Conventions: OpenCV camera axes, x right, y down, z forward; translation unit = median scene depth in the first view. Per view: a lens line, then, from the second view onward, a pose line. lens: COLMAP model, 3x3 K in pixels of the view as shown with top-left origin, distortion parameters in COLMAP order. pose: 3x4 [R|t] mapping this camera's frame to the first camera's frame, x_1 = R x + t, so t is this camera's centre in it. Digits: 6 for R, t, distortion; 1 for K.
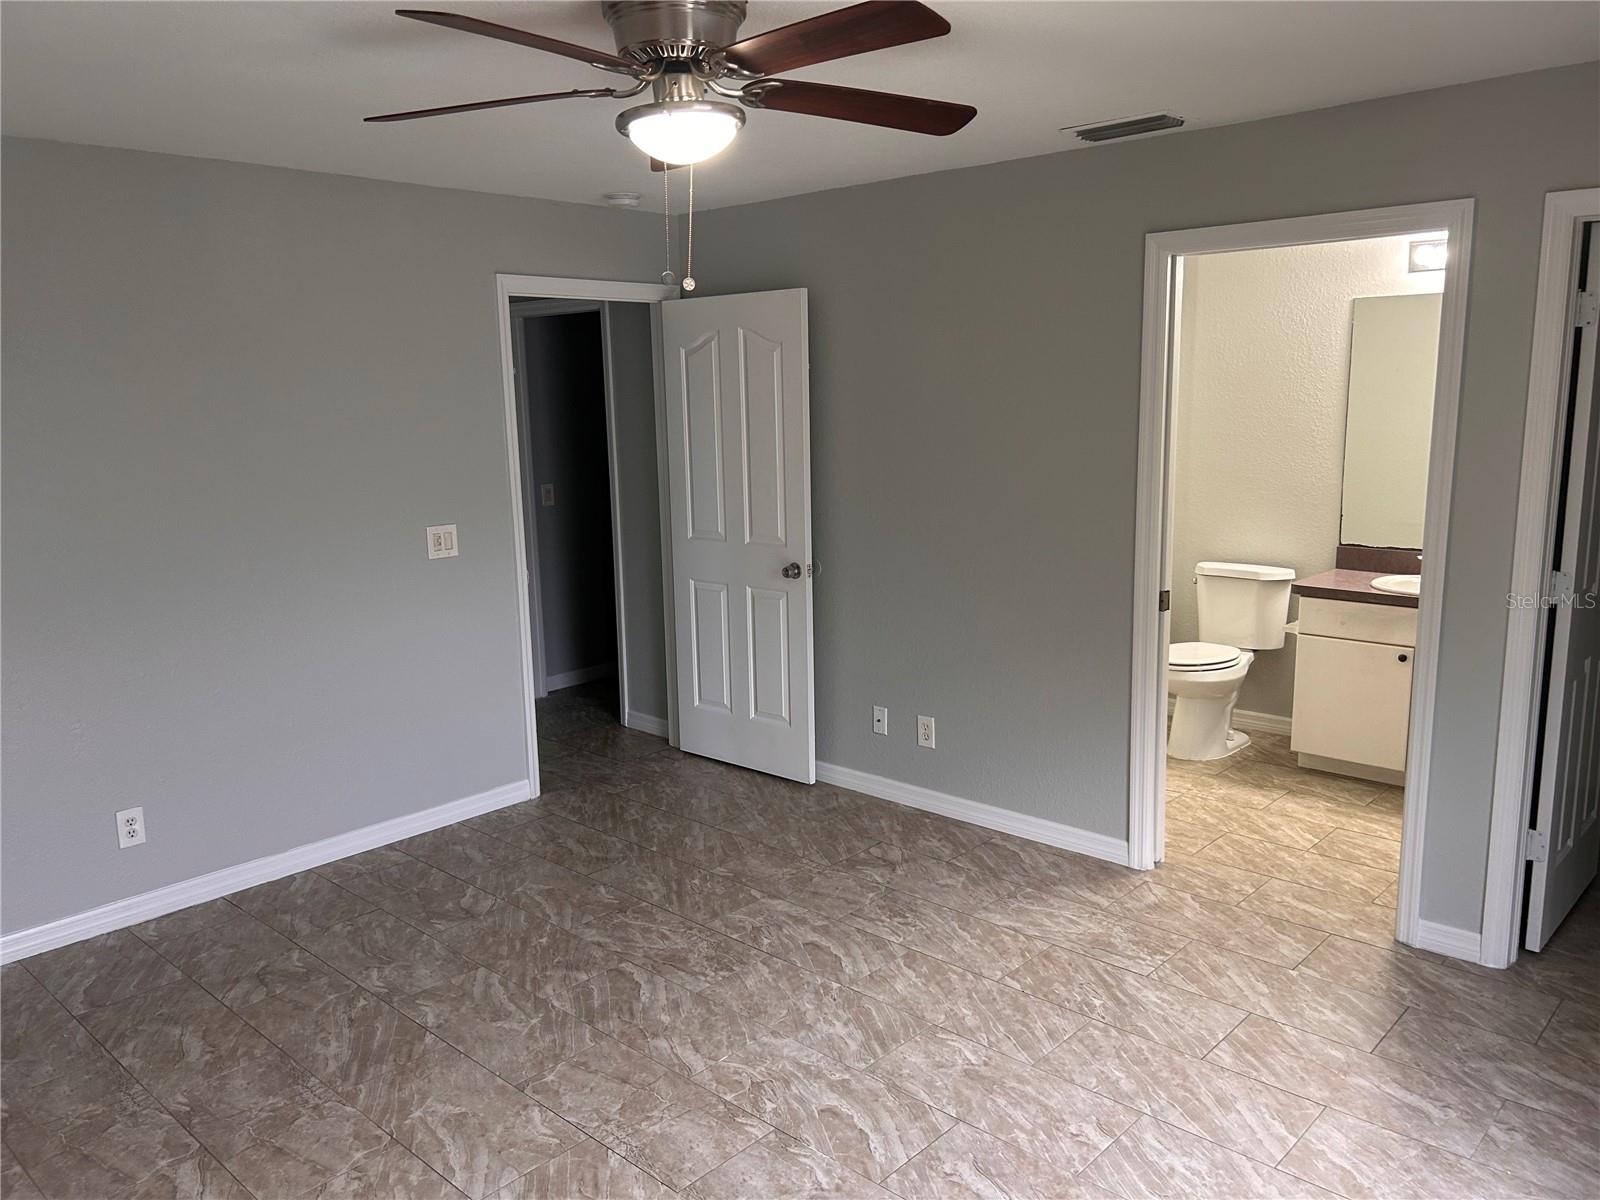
lens RADIAL K [[1212.3, 0, 793.5], [0, 1212.3, 595.3], [0, 0, 1]] dist [0.037982, -0.044971]
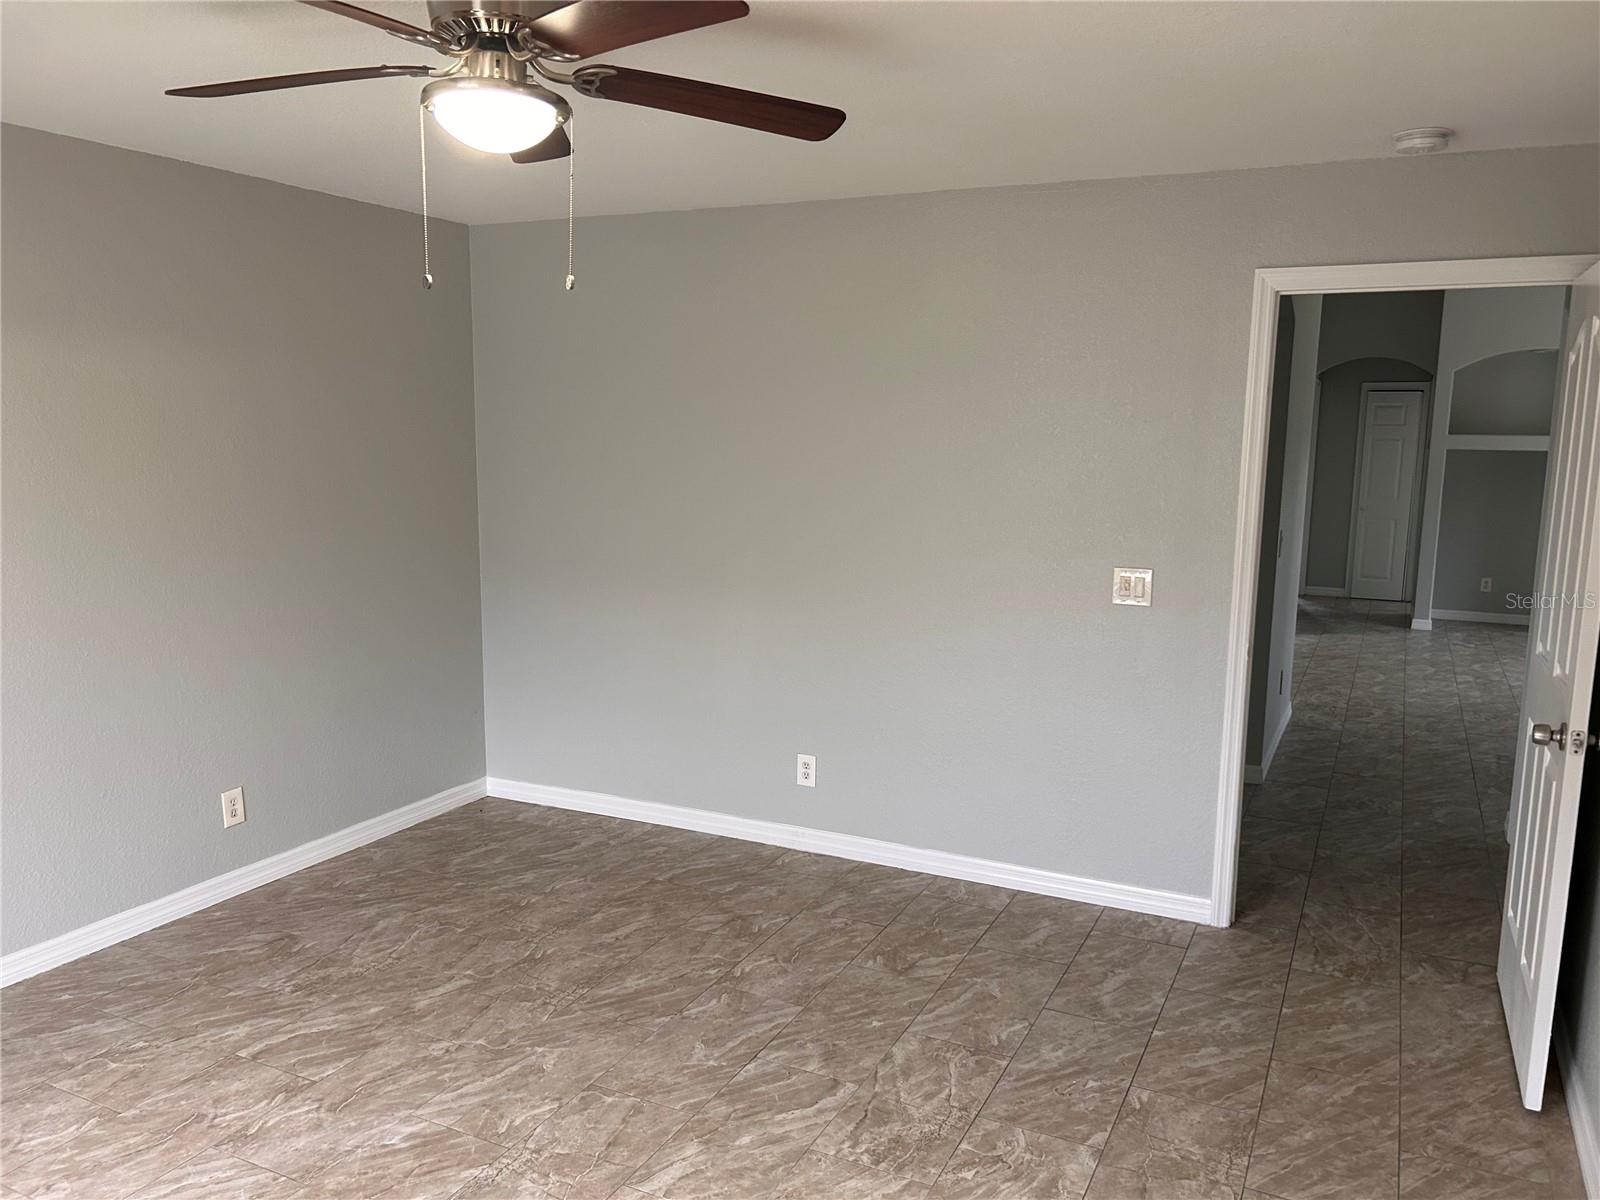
lens RADIAL K [[1212.3, 0, 802.4], [0, 1212.3, 612.3], [0, 0, 1]] dist [0.037982, -0.044971]
pose [[0.294616, 0.178832, -0.938733, 0.557980], [-0.182006, 0.974853, 0.128591, -0.116057], [0.938123, 0.132970, 0.319756, 0.612870]]
